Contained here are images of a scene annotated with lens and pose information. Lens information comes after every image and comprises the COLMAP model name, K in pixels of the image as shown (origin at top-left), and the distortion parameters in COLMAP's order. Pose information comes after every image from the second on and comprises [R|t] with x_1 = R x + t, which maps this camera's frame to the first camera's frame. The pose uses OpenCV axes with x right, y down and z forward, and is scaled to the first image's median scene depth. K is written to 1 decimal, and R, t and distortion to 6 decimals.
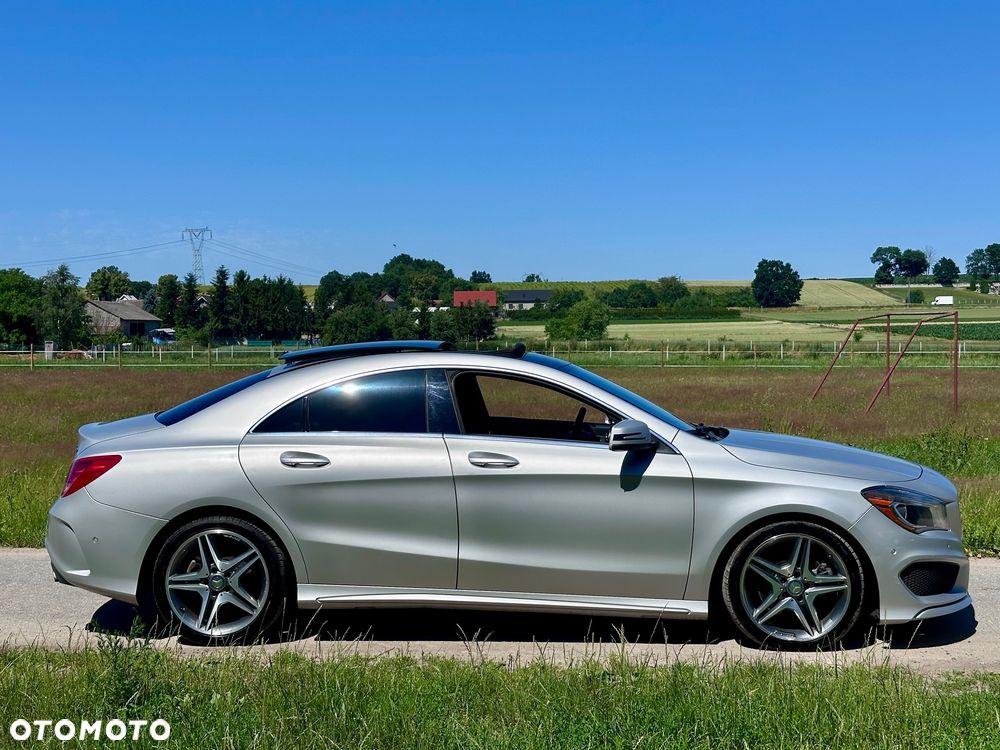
lens RADIAL K [[1379.2, 0, 492.5], [0, 1379.2, 377.0], [0, 0, 1]] dist [0.153502, -0.153845]
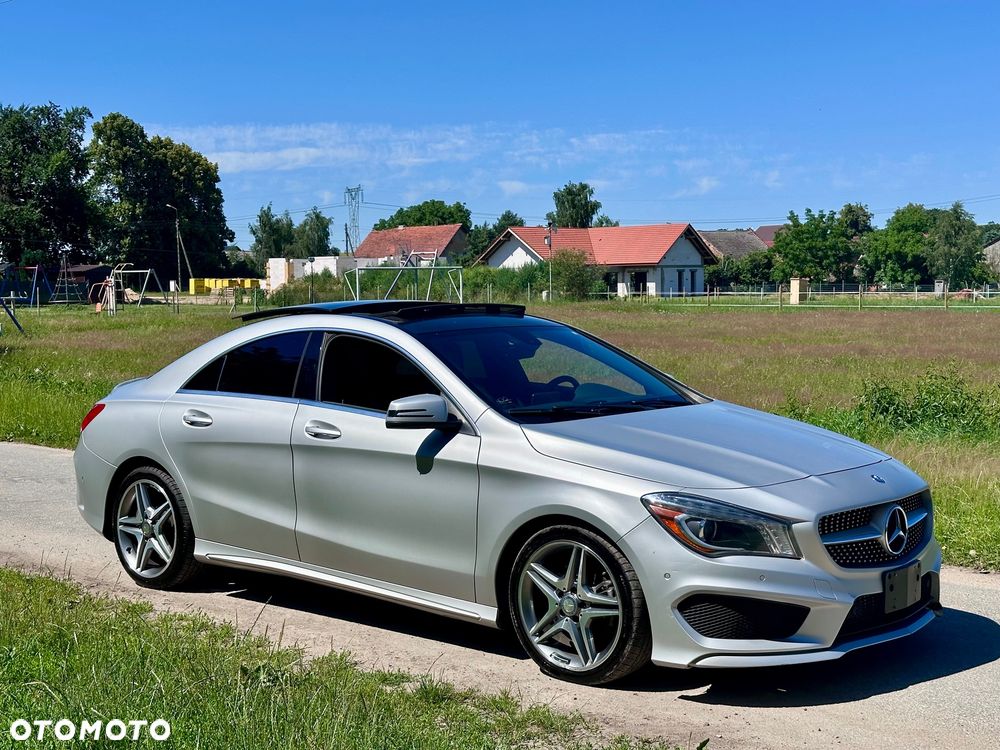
lens RADIAL K [[1379.2, 0, 492.5], [0, 1379.2, 377.0], [0, 0, 1]] dist [0.153502, -0.153845]
pose [[0.795823, 0.036777, -0.604412, 0.664012], [-0.010137, 0.998823, 0.047430, -0.022227], [0.605445, -0.031619, 0.795259, 0.320307]]
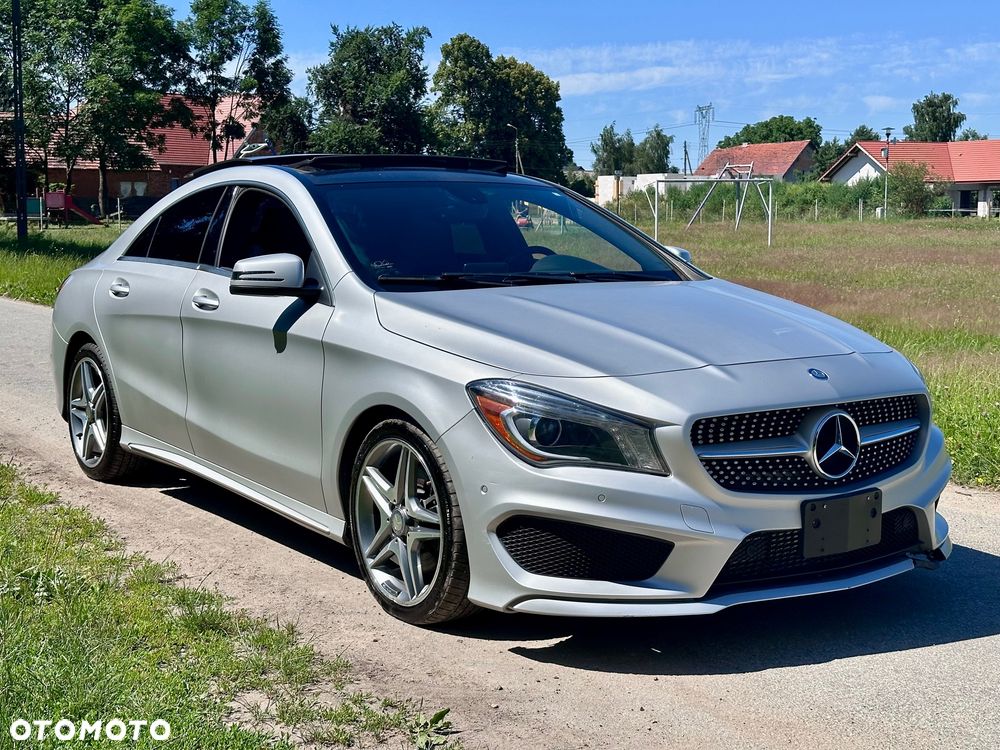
lens RADIAL K [[1380.0, 0, 500.0], [0, 1380.0, 375.0], [0, 0, 1]] dist [0.185944, -0.312738]
pose [[0.624671, 0.095743, -0.774996, 0.724673], [-0.022005, 0.994219, 0.105088, 0.015735], [0.780578, -0.048592, 0.623167, 0.635725]]
